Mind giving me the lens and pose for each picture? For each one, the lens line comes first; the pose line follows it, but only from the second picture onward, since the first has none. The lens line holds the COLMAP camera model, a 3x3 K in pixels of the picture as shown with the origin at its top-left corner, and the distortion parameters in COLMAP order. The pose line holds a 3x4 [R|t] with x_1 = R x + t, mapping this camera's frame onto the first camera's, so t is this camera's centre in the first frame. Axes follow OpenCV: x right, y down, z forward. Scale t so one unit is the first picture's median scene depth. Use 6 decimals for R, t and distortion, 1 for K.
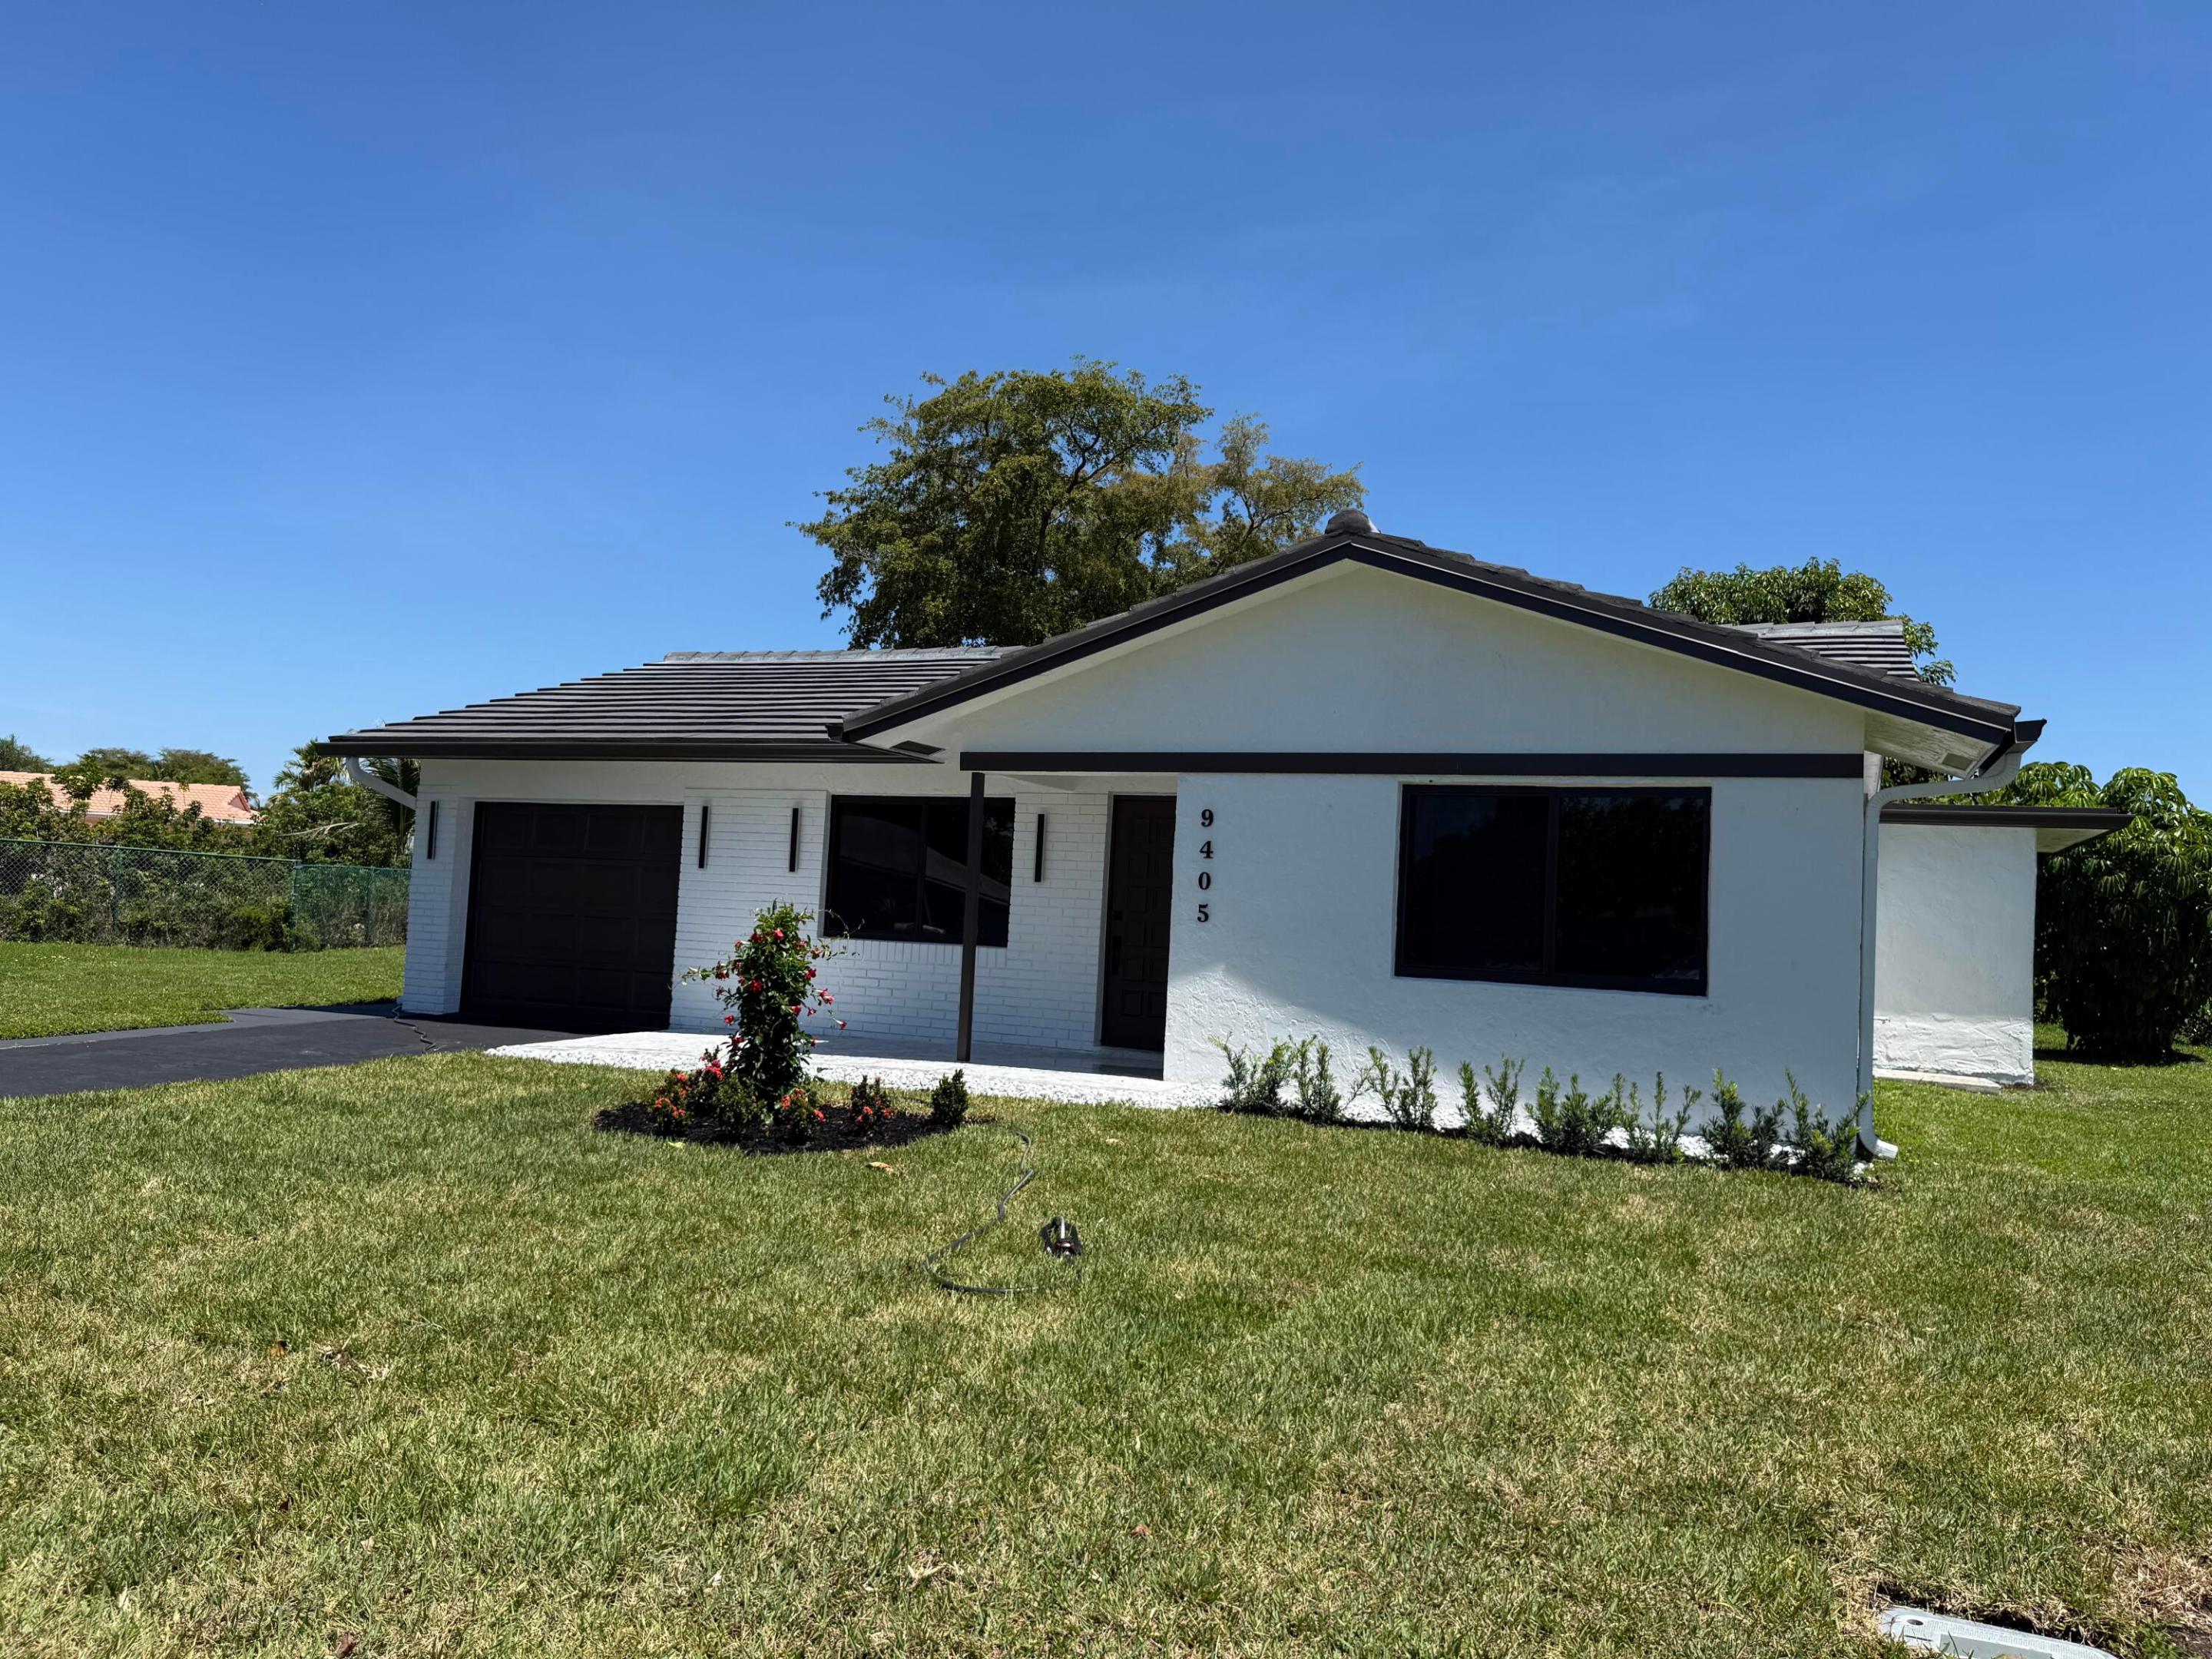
lens RADIAL K [[1549.3, 0, 1107.9], [0, 1549.3, 818.8], [0, 0, 1]] dist [0.126677, -0.087723]
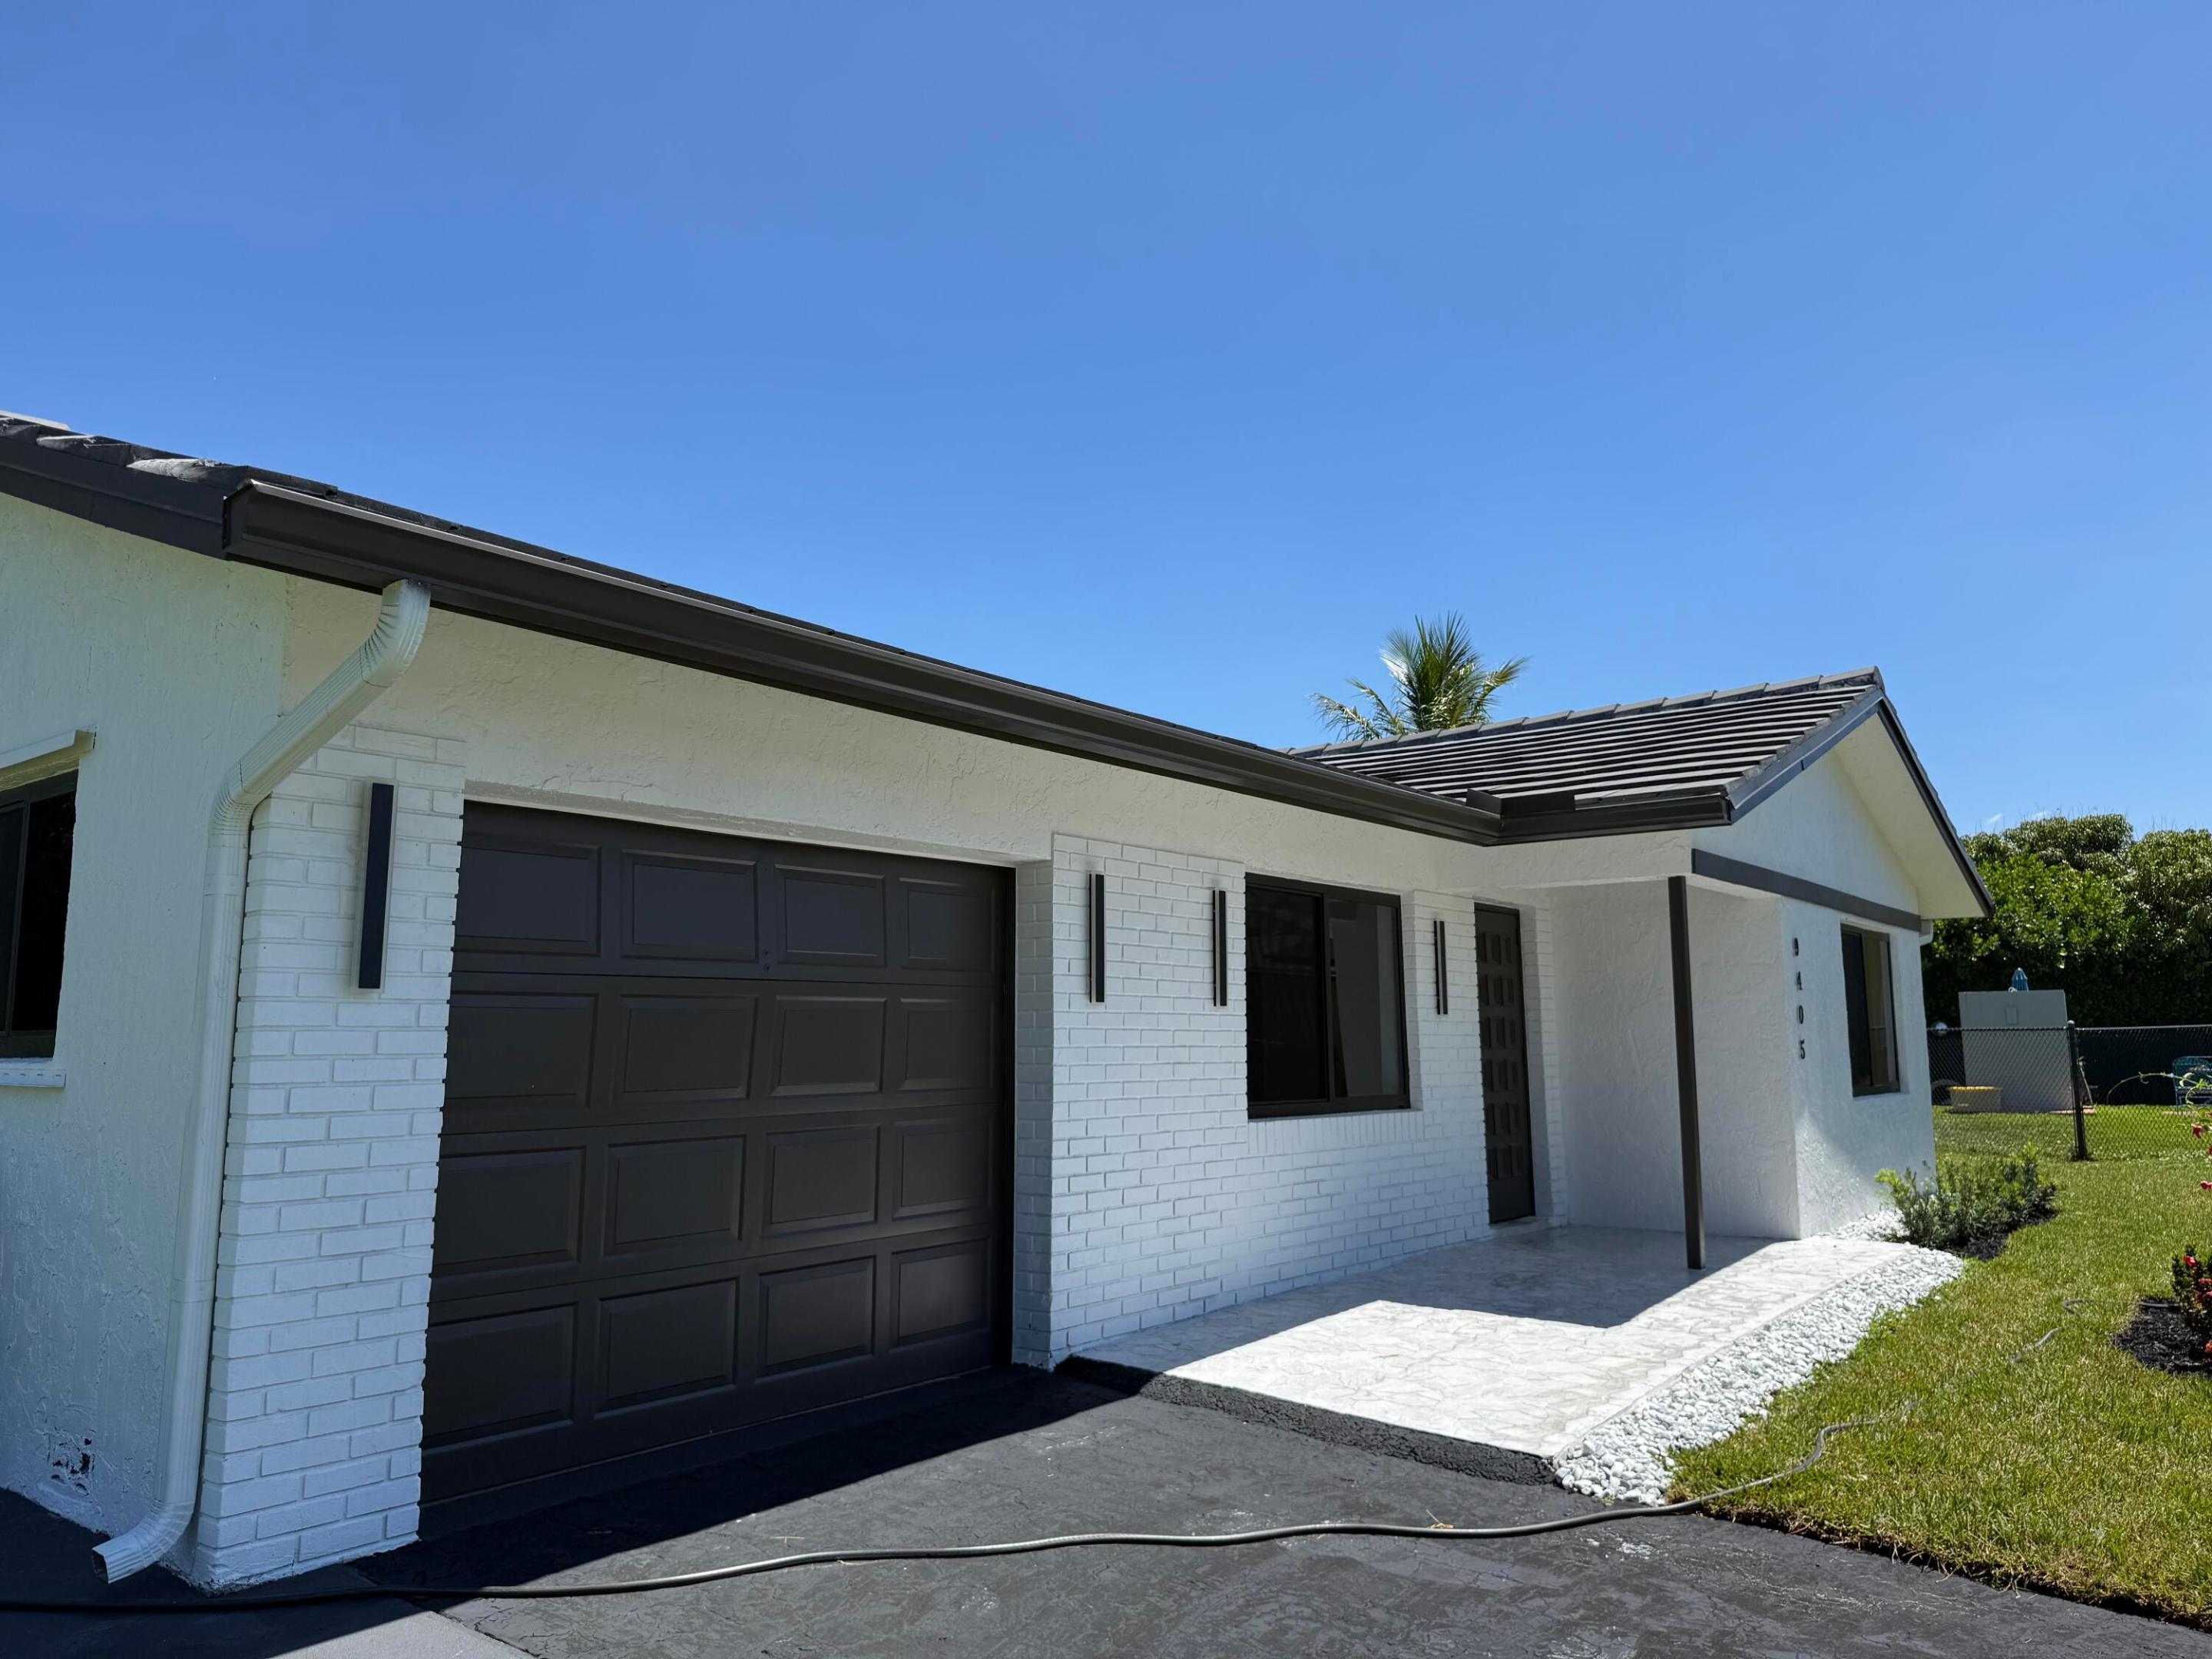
lens RADIAL K [[1549.3, 0, 1107.9], [0, 1549.3, 818.8], [0, 0, 1]] dist [0.126677, -0.087723]
pose [[0.281503, 0.084711, 0.955814, -0.750083], [-0.051619, 0.995990, -0.073069, 0.010303], [-0.958171, -0.028769, 0.284747, 0.888452]]
